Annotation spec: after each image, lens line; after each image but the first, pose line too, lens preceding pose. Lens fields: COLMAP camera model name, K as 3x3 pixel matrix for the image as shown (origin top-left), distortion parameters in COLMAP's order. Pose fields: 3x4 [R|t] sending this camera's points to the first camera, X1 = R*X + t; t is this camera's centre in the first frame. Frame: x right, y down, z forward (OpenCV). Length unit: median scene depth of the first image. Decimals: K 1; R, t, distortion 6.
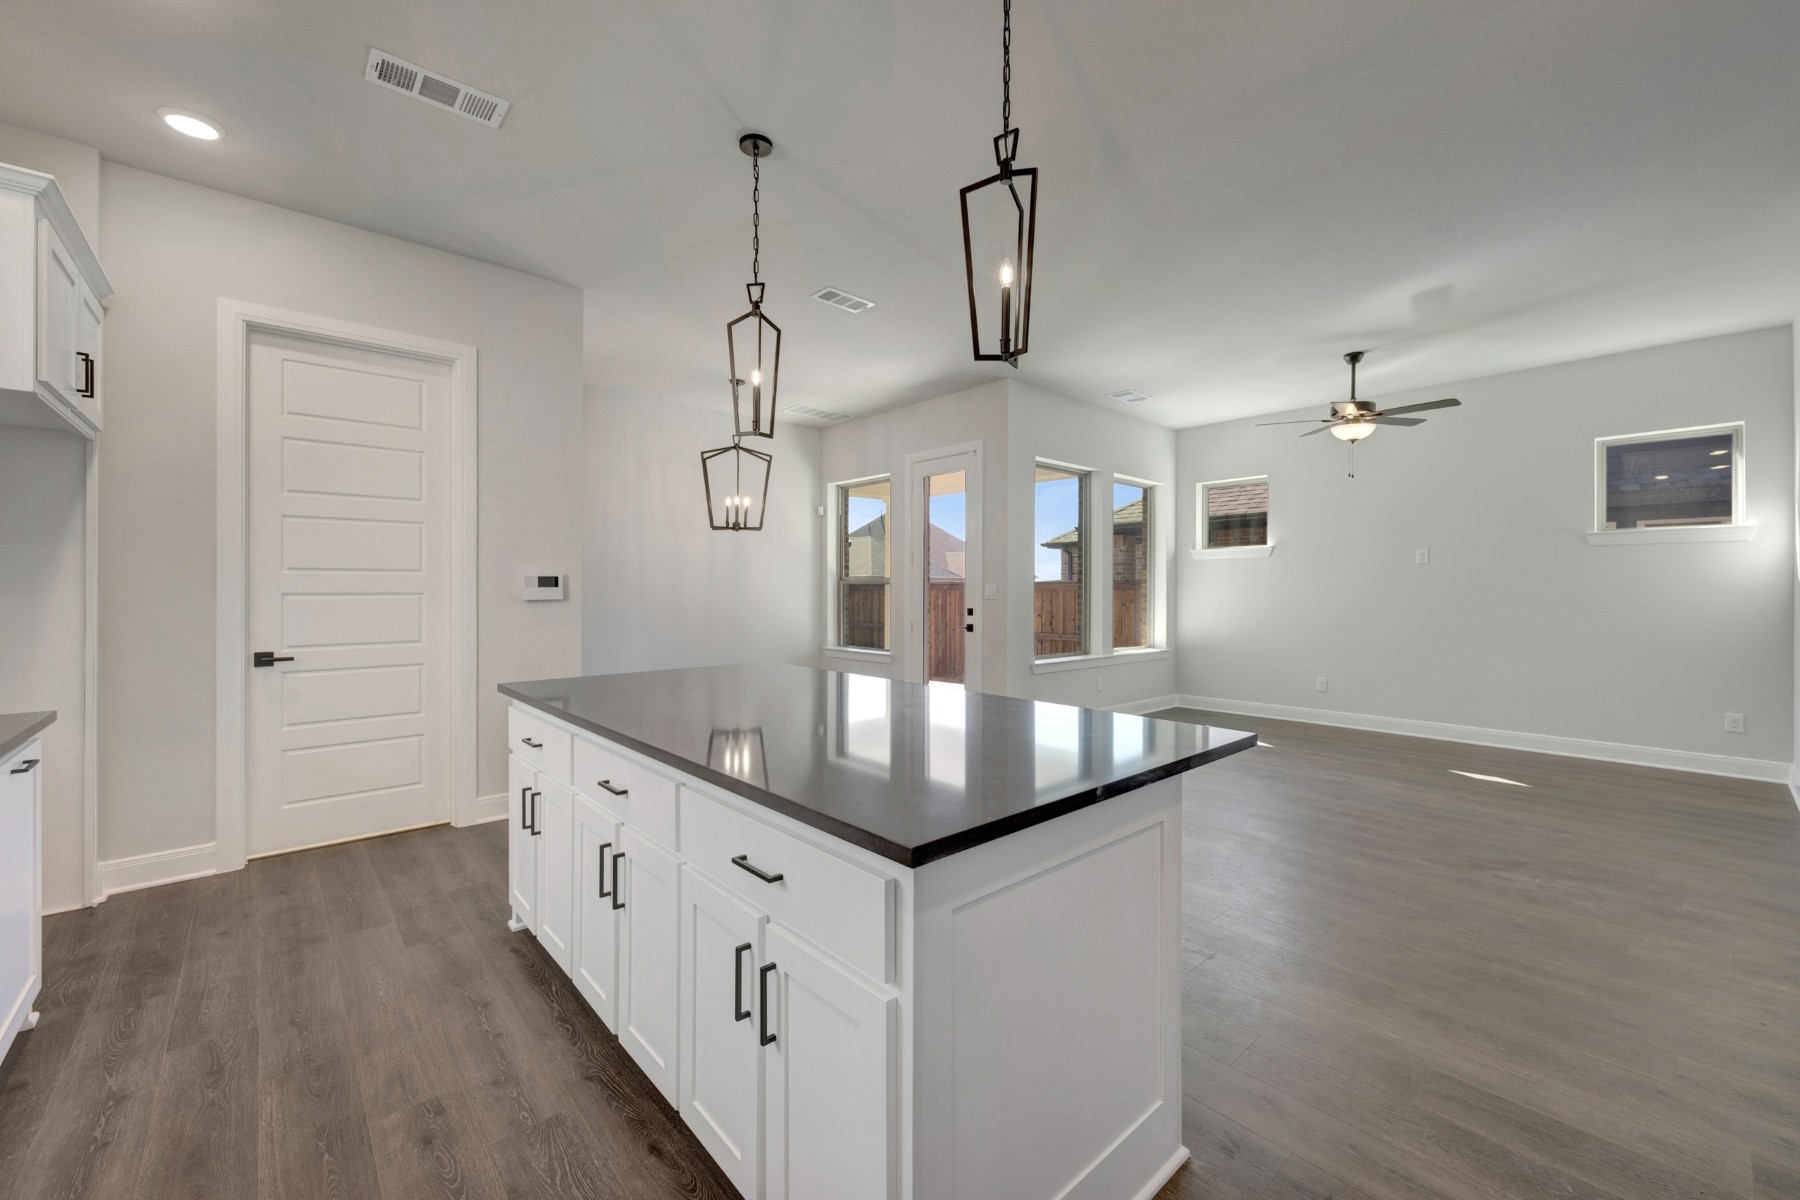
lens RADIAL K [[722.6, 0, 915.1], [0, 722.6, 585.6], [0, 0, 1]] dist [-0.005245, 0.000210]
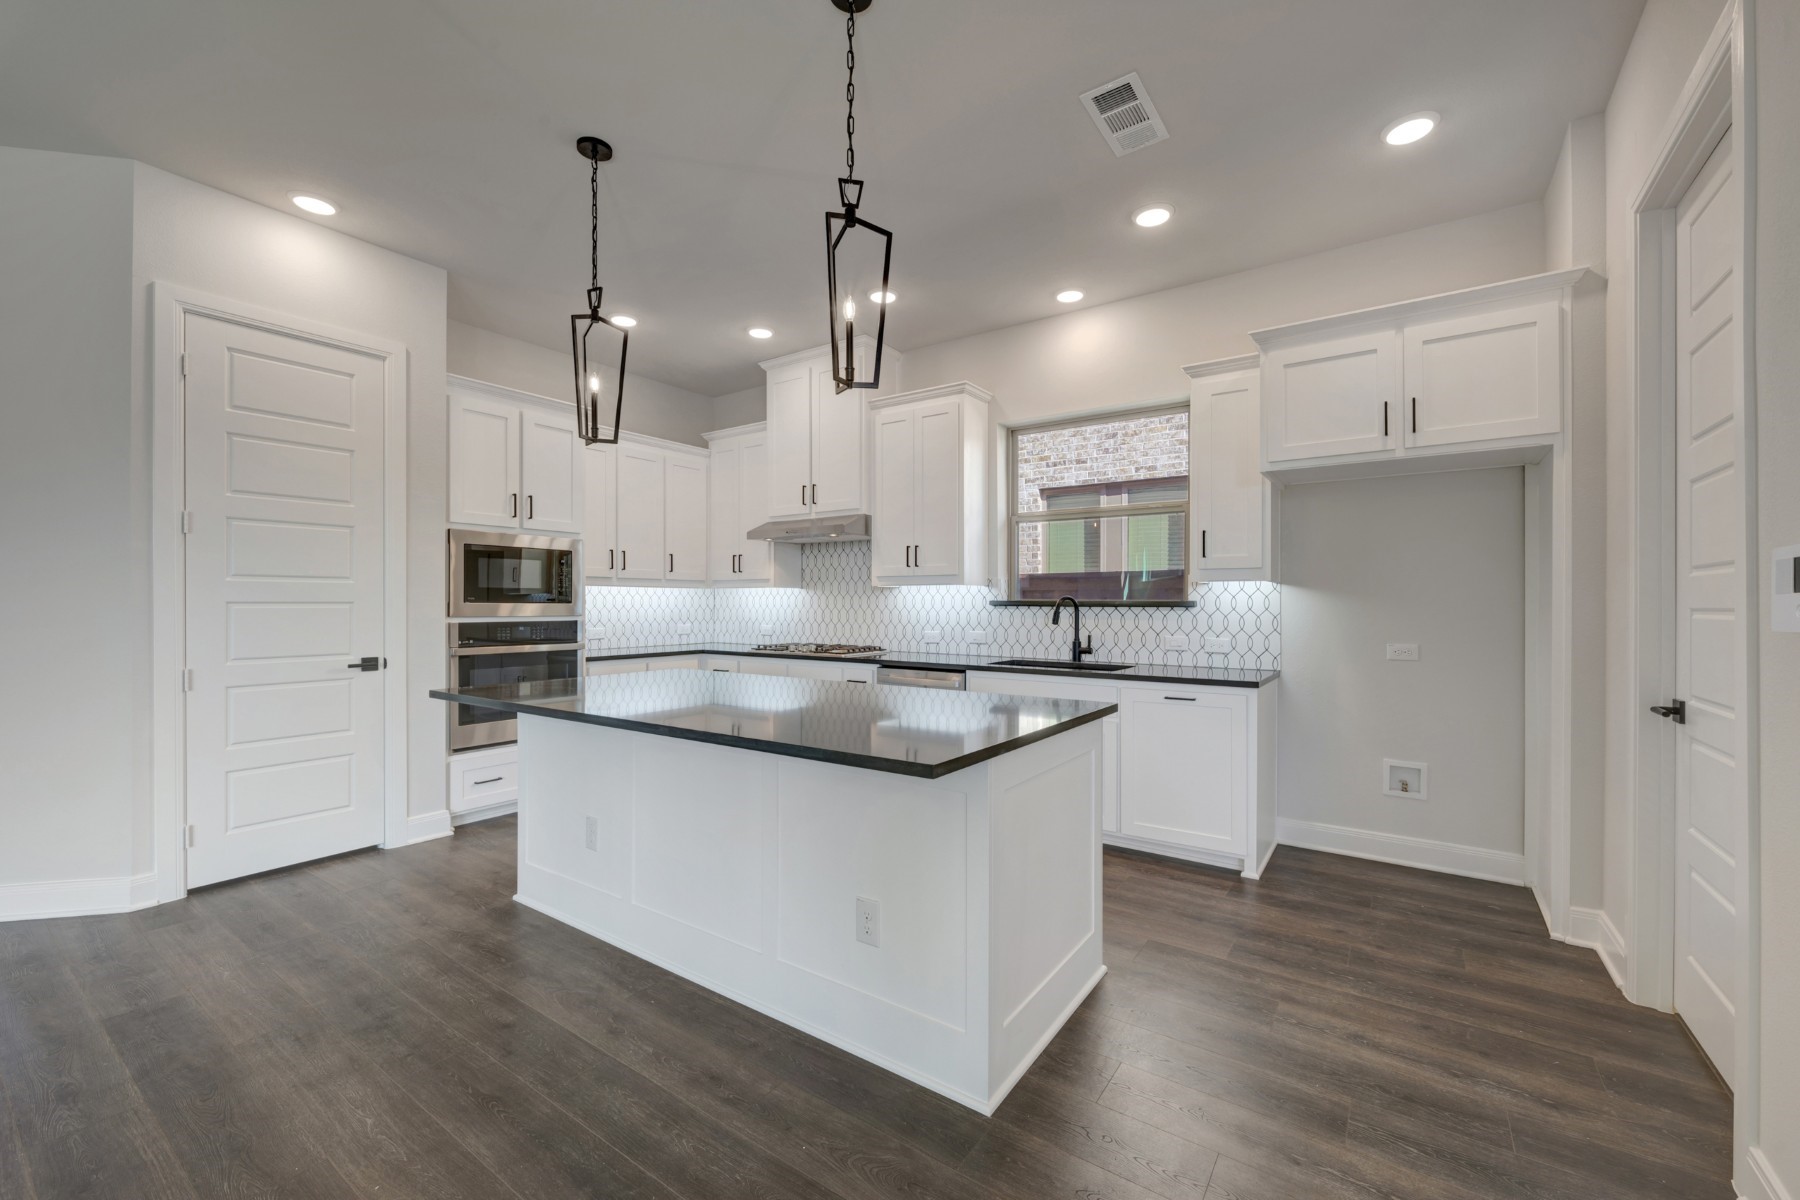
lens RADIAL K [[713.6, 0, 900.0], [0, 713.6, 600.0], [0, 0, 1]] dist [0.000170, -0.000079]
pose [[-0.977723, -0.004990, -0.209841, -0.073163], [-0.003249, 0.999957, -0.008643, 0.009088], [0.209875, -0.007769, -0.977697, 1.127036]]
